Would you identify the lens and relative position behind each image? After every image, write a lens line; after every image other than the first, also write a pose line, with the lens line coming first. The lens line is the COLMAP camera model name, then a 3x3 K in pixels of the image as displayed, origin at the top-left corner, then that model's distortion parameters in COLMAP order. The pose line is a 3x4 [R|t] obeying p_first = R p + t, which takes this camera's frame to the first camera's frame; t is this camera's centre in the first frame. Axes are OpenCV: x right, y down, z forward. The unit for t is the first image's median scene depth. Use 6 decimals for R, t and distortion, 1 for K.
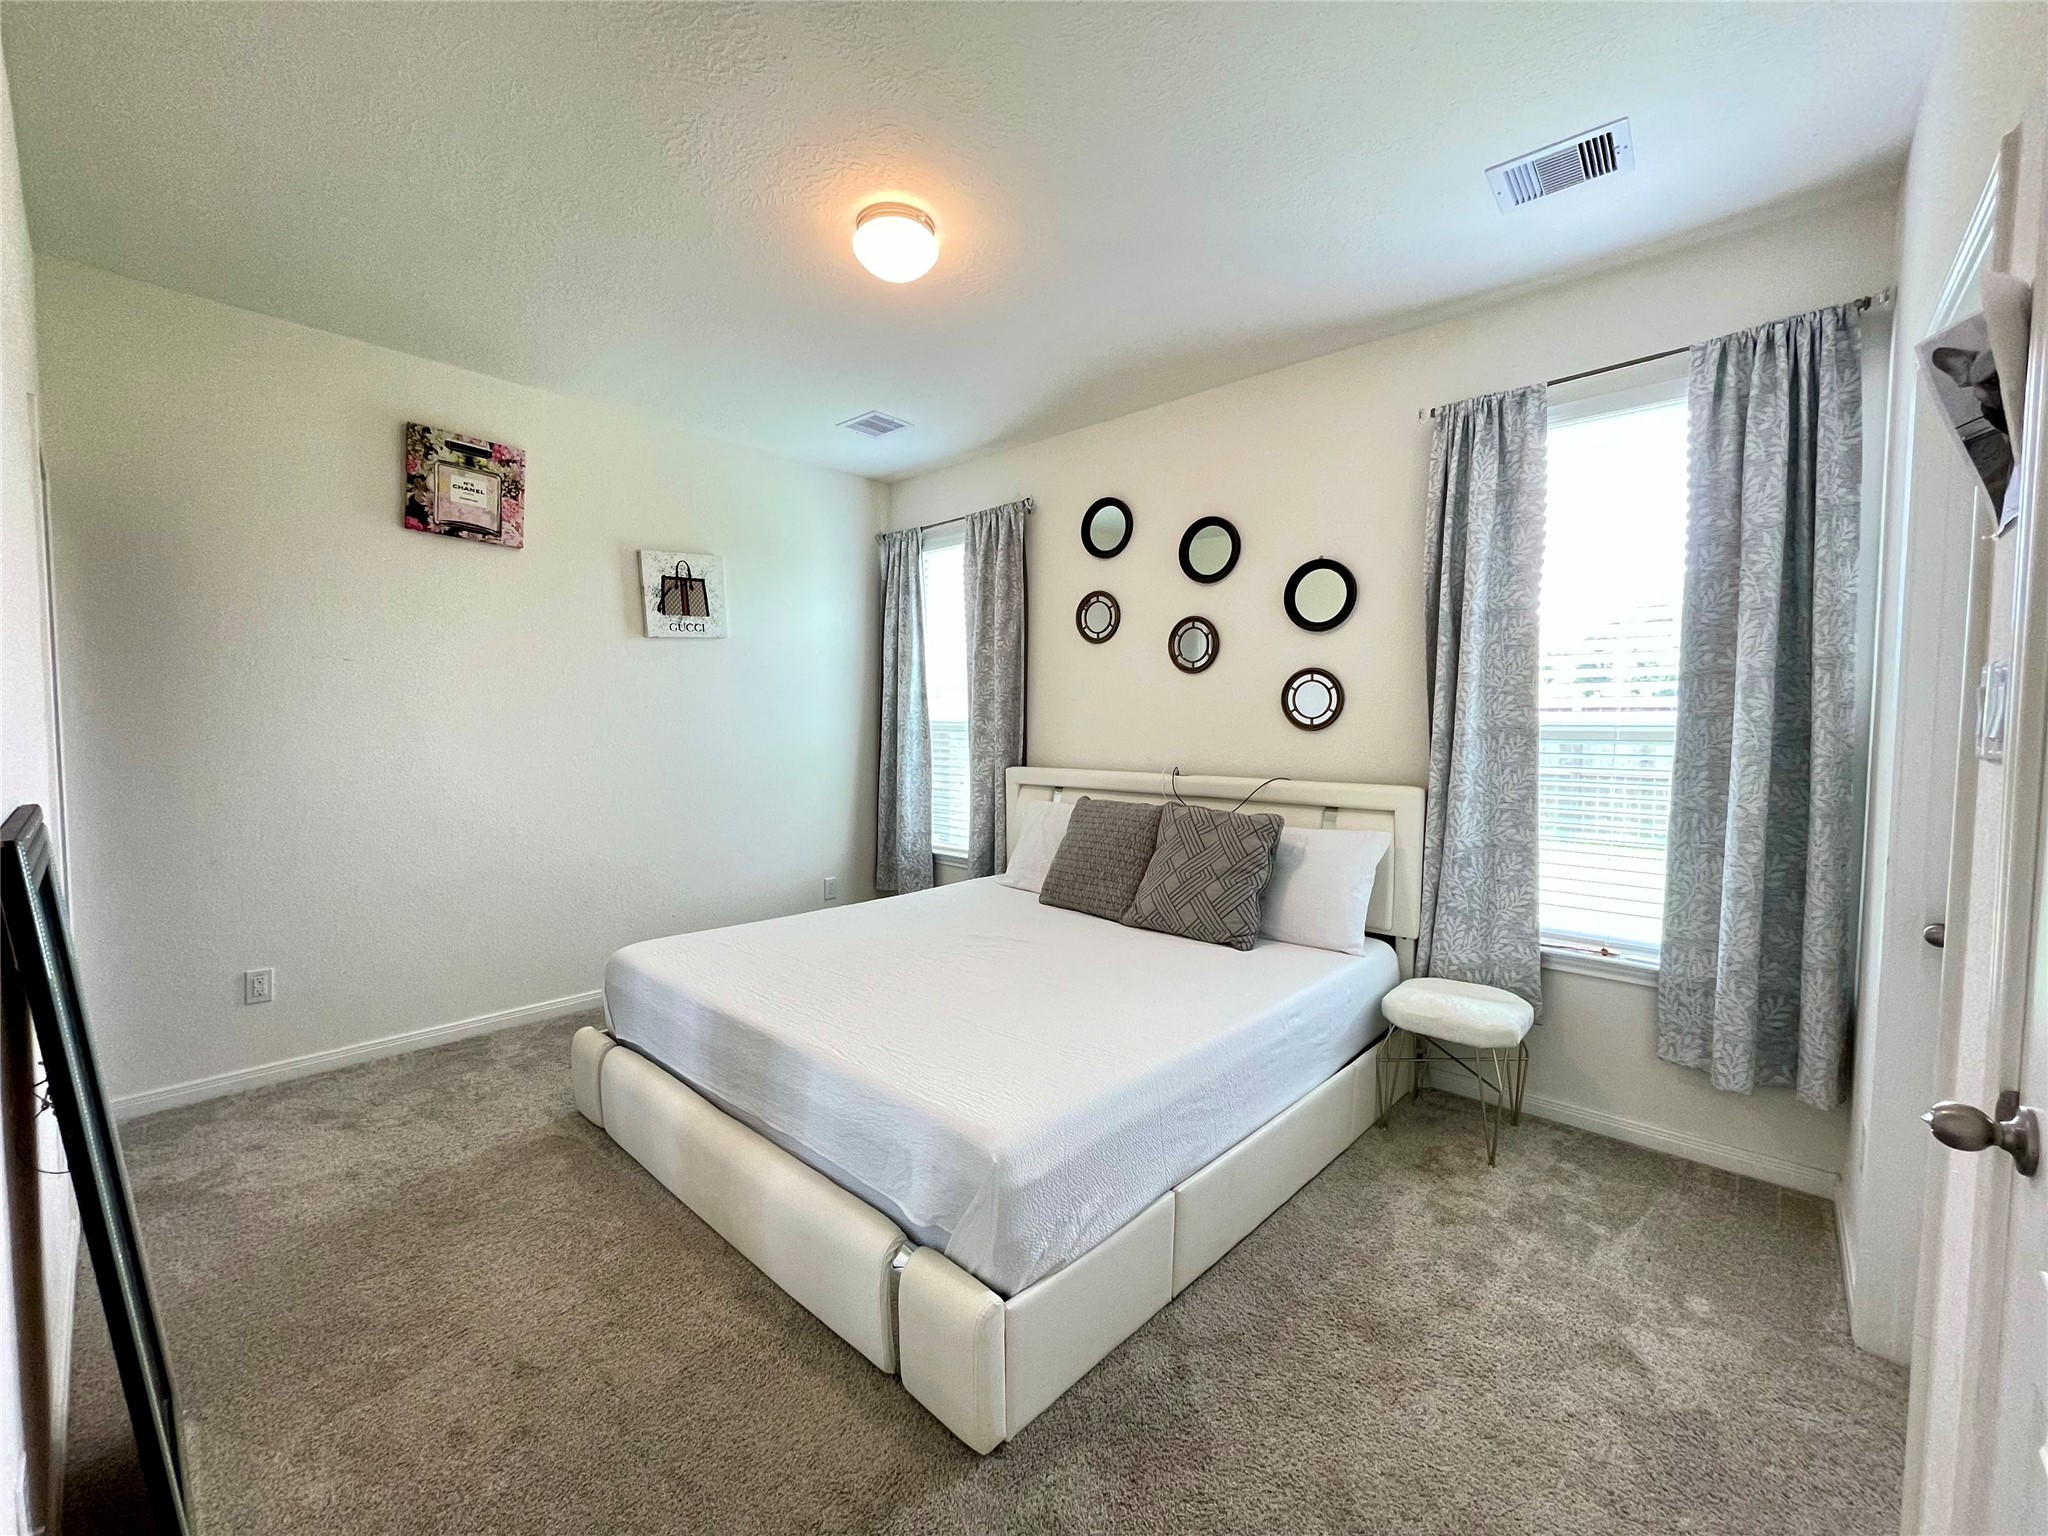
lens RADIAL K [[829.3, 0, 1023.6], [0, 829.3, 775.4], [0, 0, 1]] dist [-0.000560, -0.000201]
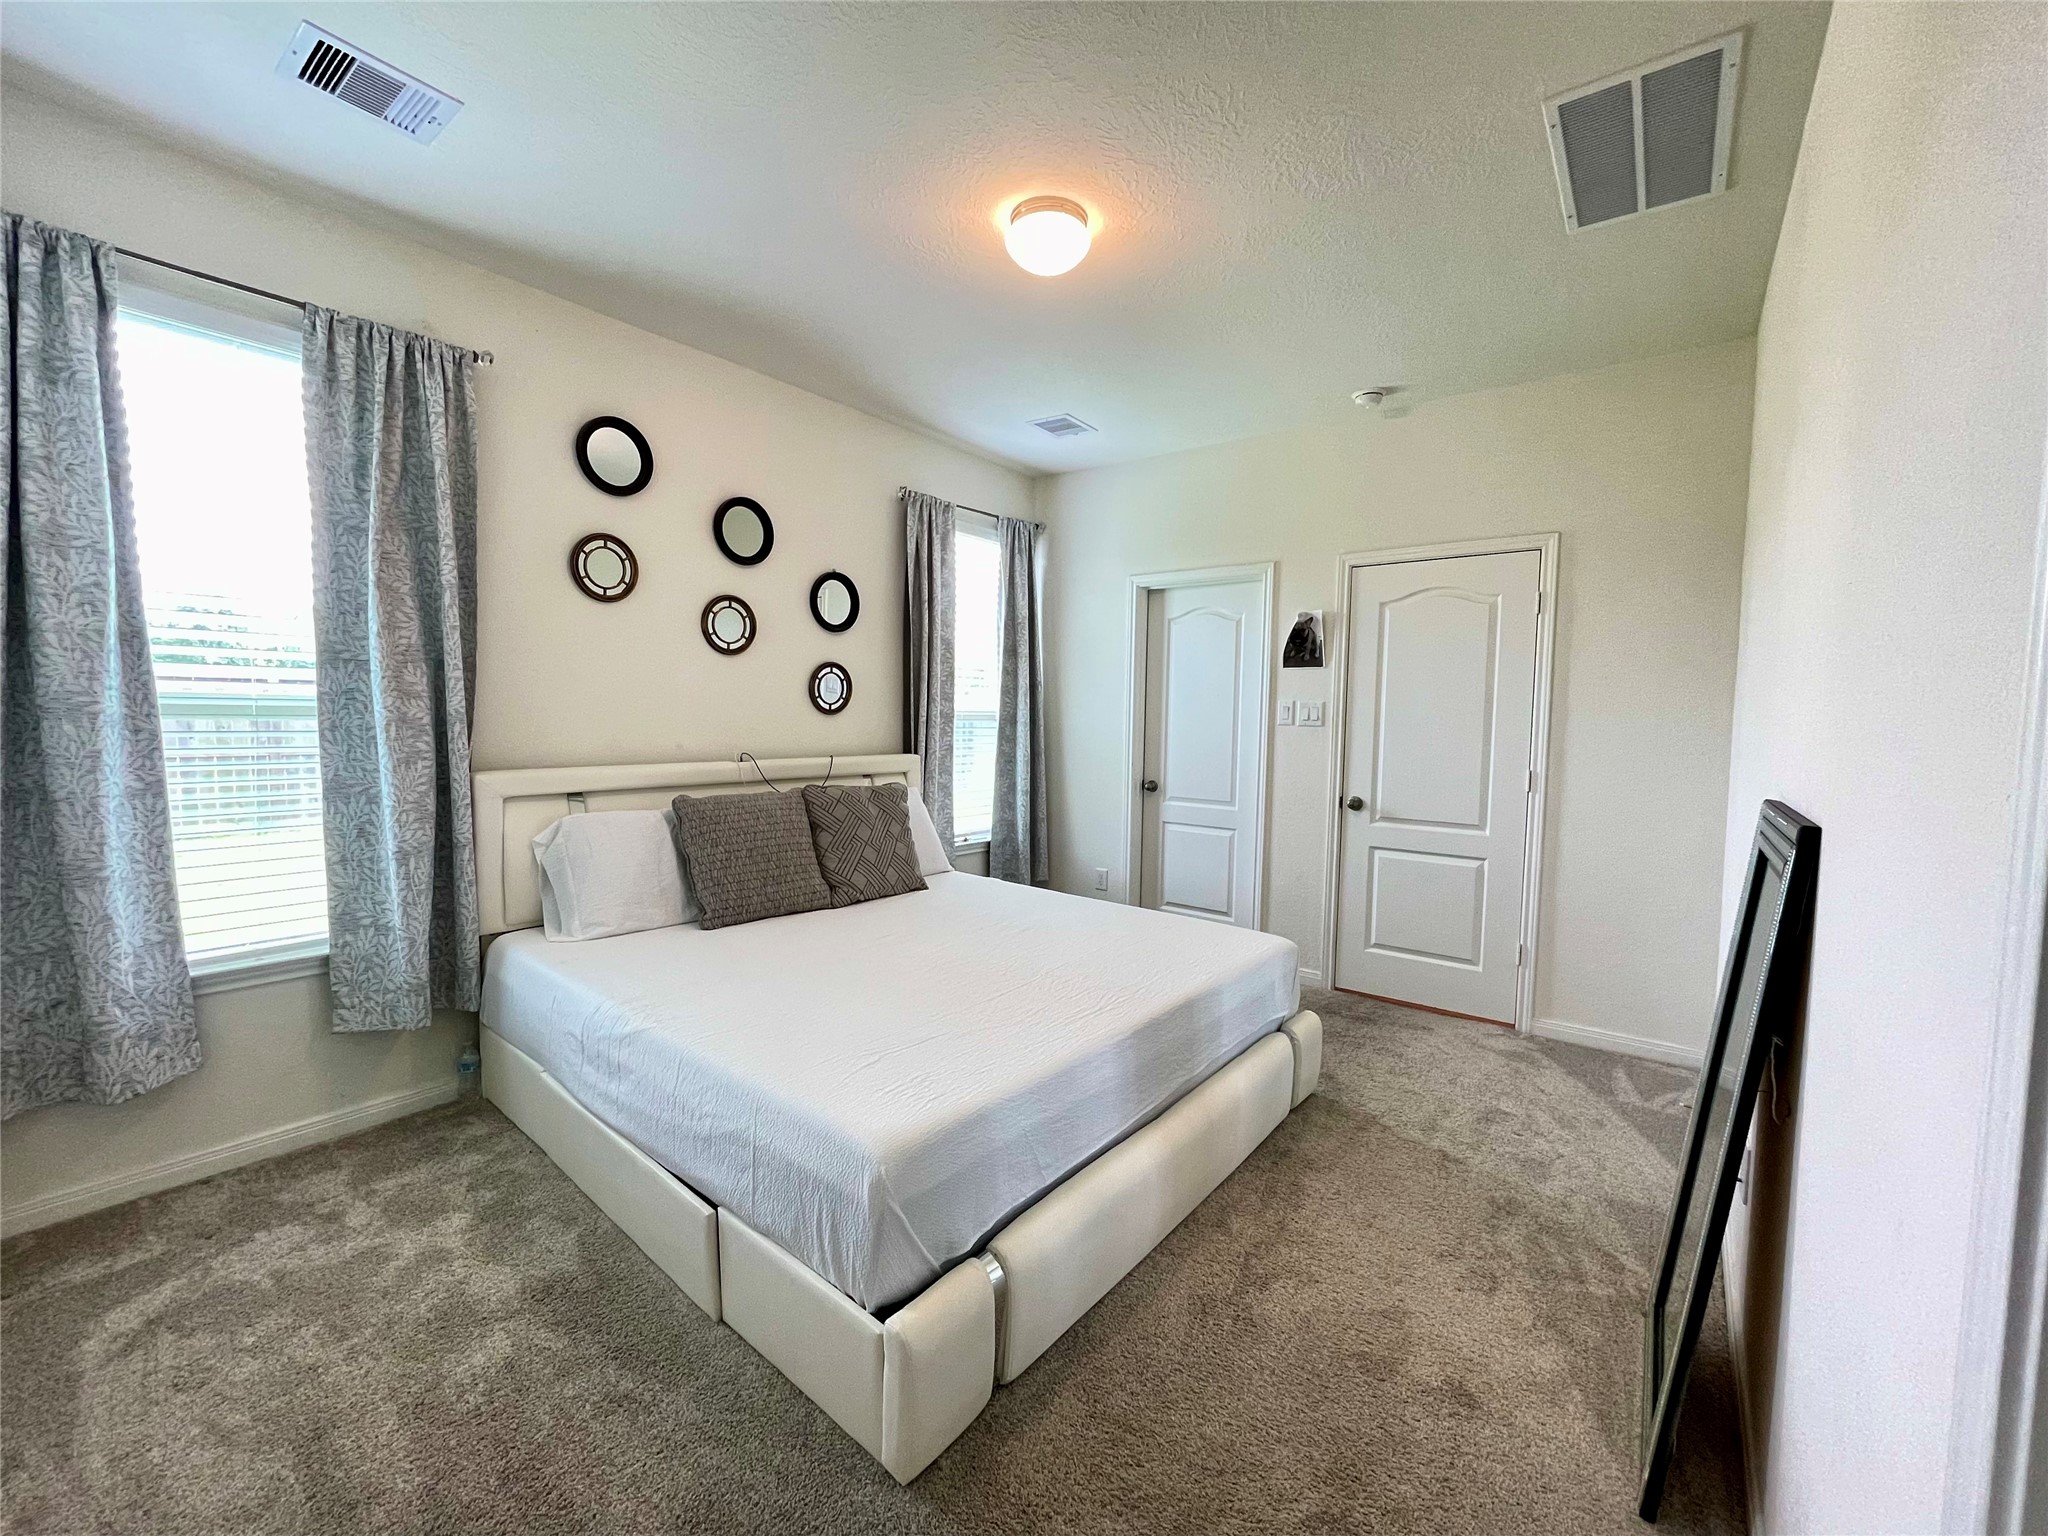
lens RADIAL K [[829.3, 0, 1022.4], [0, 829.3, 766.8], [0, 0, 1]] dist [-0.000560, -0.000201]
pose [[-0.066417, -0.071395, 0.995234, -0.771384], [0.045791, 0.996168, 0.074518, -0.049488], [-0.996741, 0.050522, -0.062893, 0.720184]]
